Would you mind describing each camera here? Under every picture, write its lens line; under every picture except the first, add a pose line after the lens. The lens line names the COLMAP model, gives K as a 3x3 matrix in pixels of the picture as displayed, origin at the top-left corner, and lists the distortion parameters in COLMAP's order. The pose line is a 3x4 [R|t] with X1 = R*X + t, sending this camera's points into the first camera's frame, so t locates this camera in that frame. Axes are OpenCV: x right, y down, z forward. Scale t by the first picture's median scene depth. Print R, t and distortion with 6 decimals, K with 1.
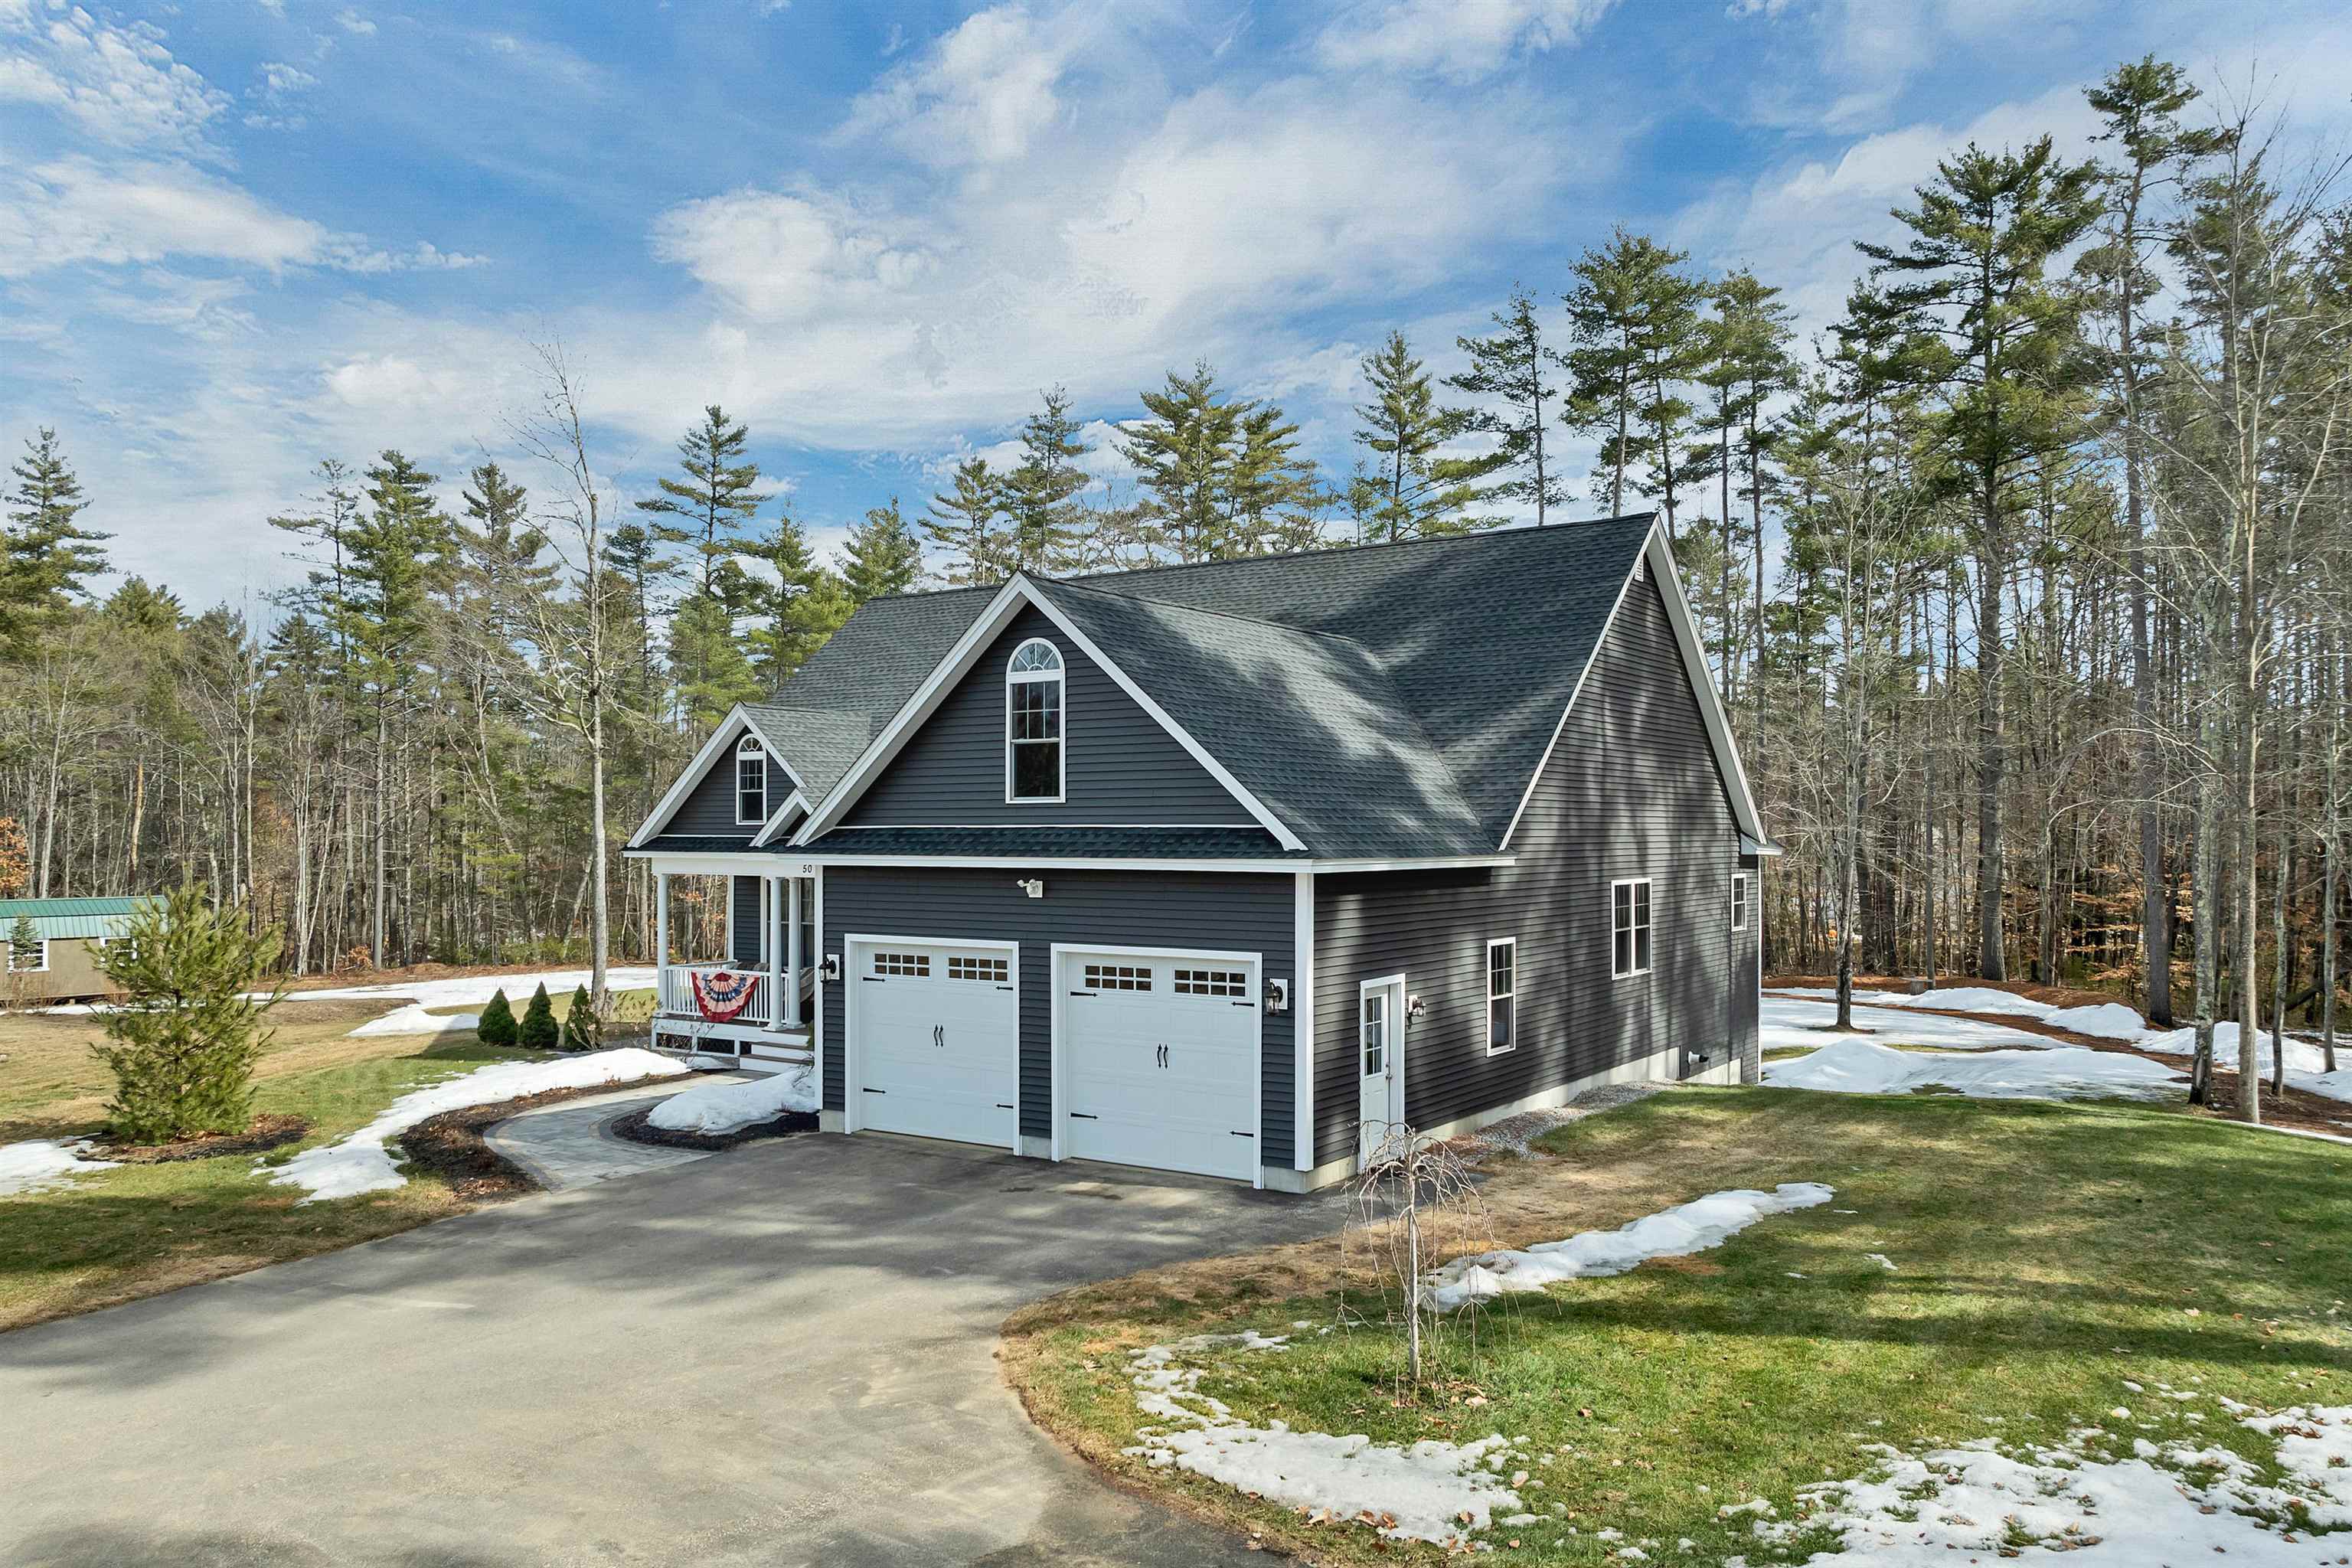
lens RADIAL K [[1691.8, 0, 1176.0], [0, 1691.8, 784.0], [0, 0, 1]] dist [-0.030998, -0.001506]
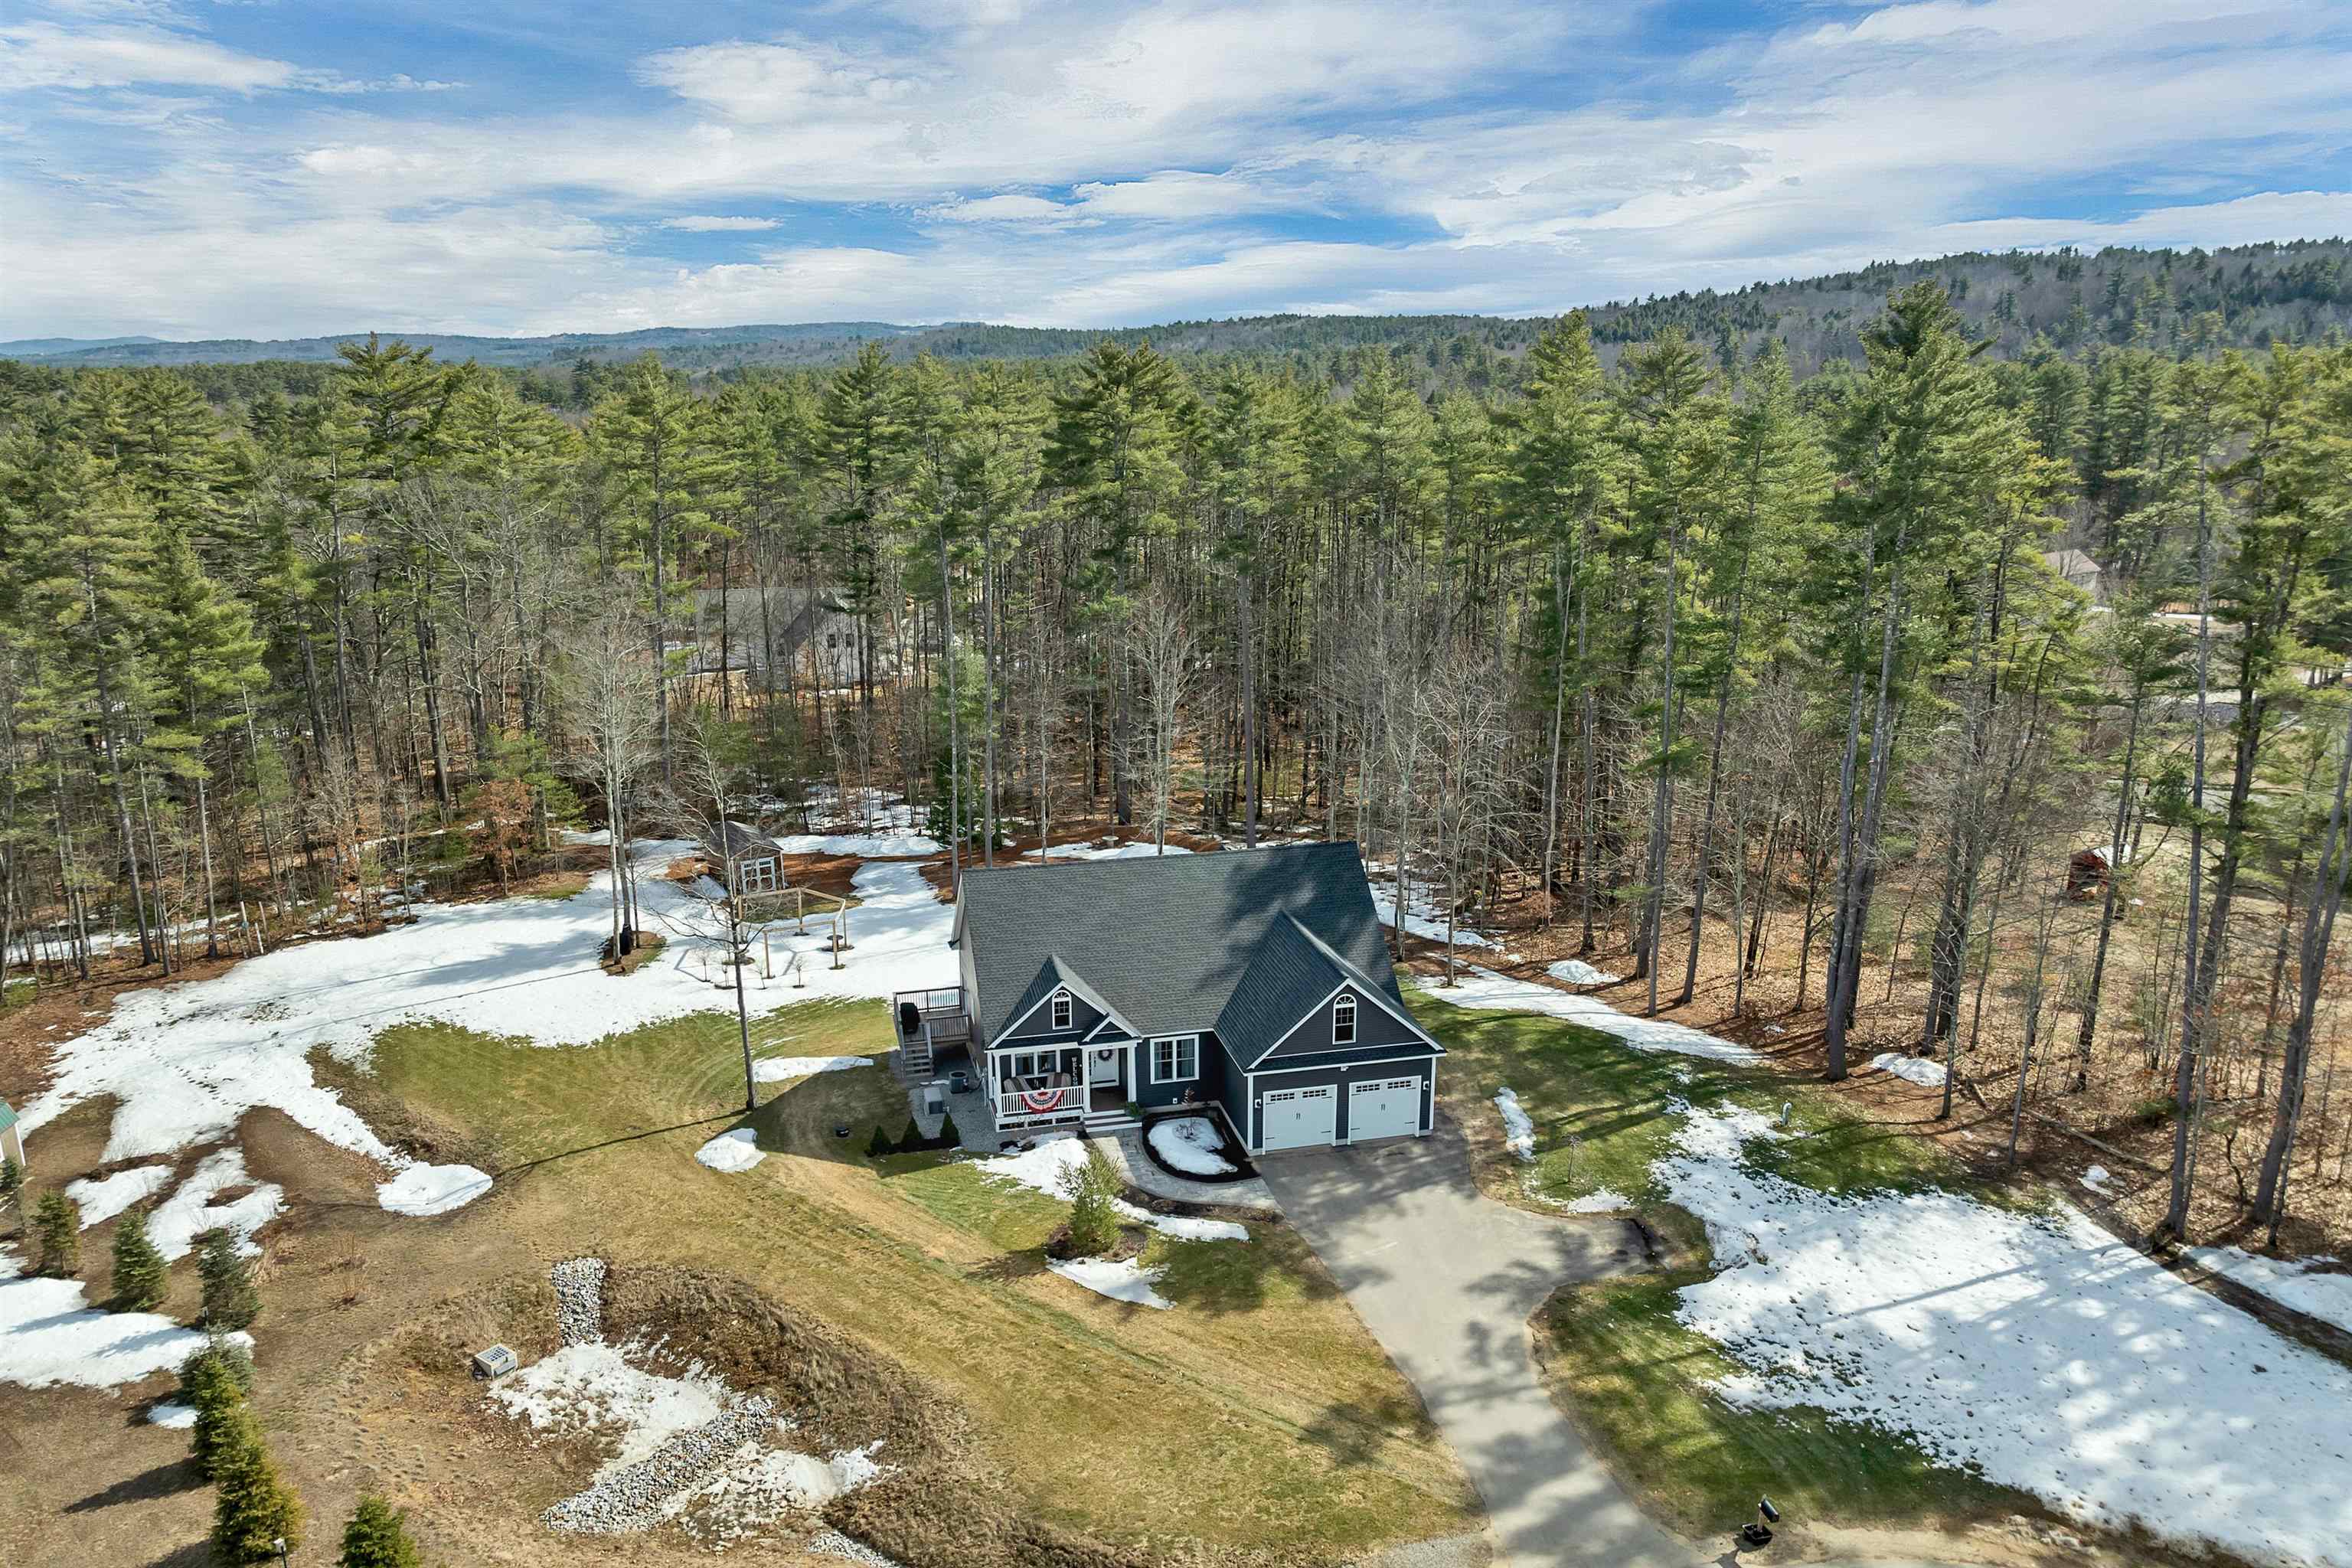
lens RADIAL K [[1713.5, 0, 1190.1], [0, 1713.5, 789.5], [0, 0, 1]] dist [-0.040775, -0.002765]
pose [[0.676130, -0.184375, 0.713340, -2.318168], [-0.017834, 0.963804, 0.266016, -1.211230], [-0.736566, -0.192583, 0.648369, -0.722896]]
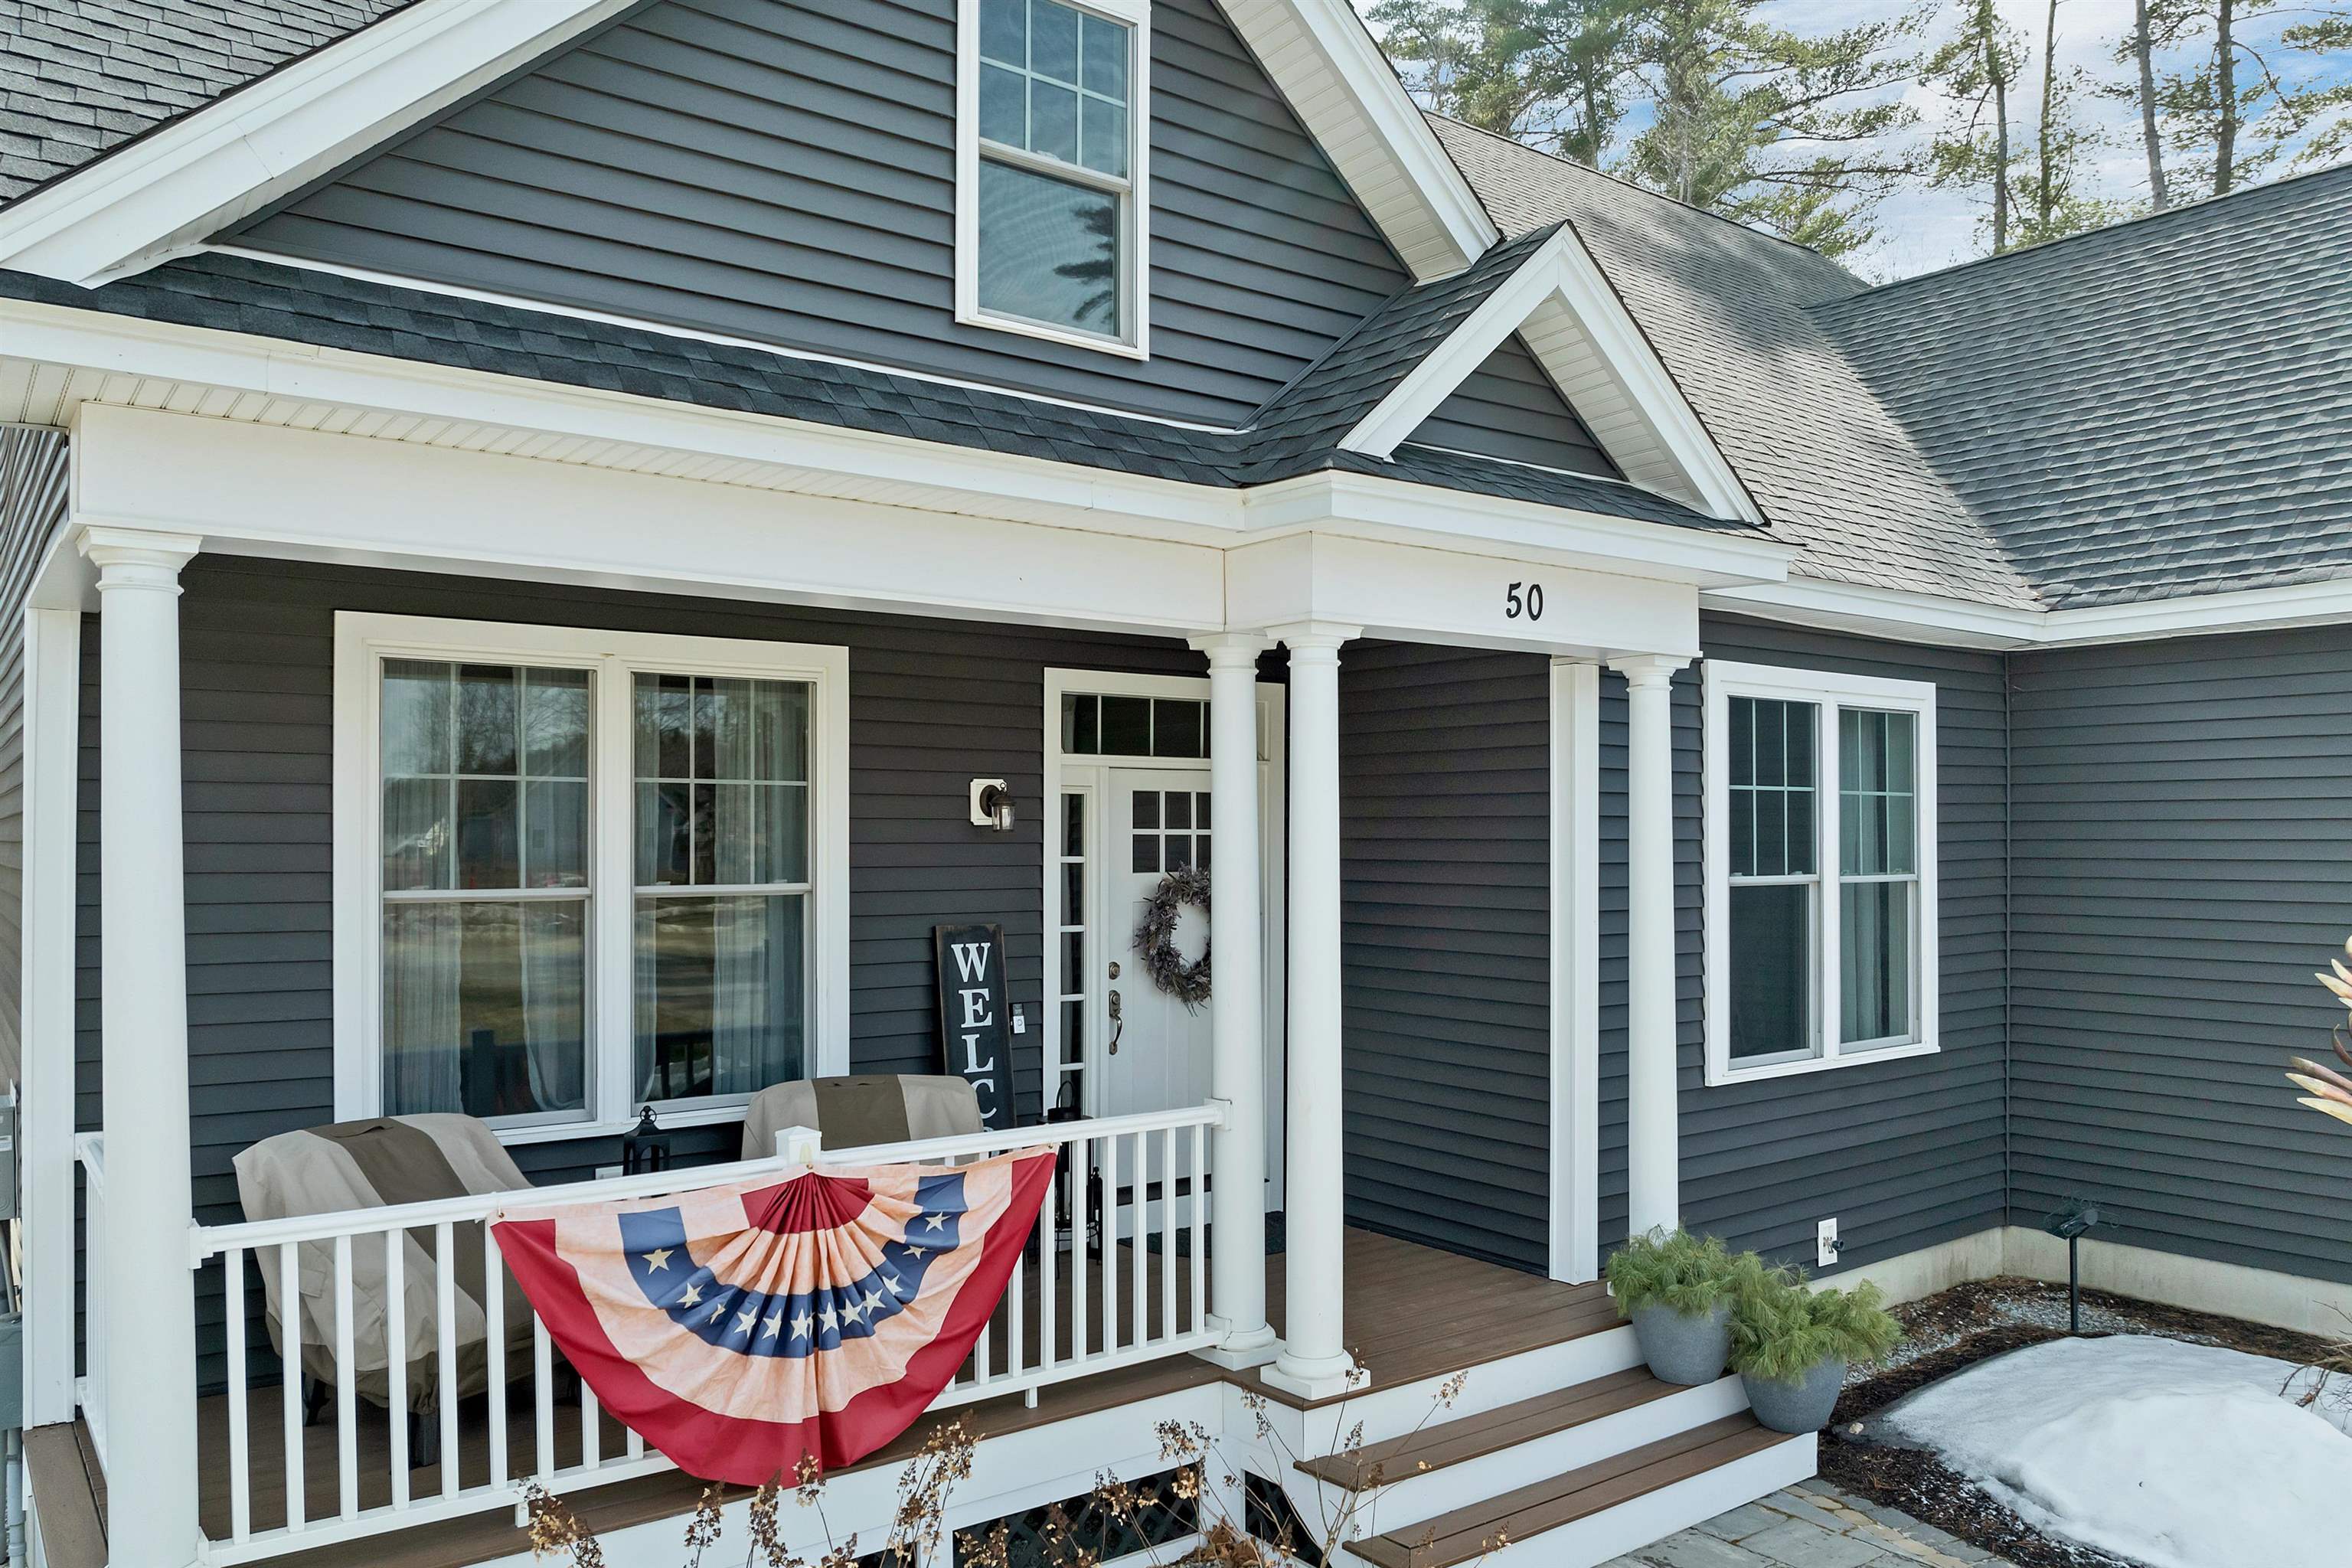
lens RADIAL K [[1711.9, 0, 1176.4], [0, 1711.9, 821.4], [0, 0, 1]] dist [-0.046900, -0.000644]
pose [[0.325539, 0.008004, 0.945495, -0.581890], [-0.028559, 0.999591, 0.001371, 0.104622], [-0.945097, -0.027449, 0.325634, 1.268935]]
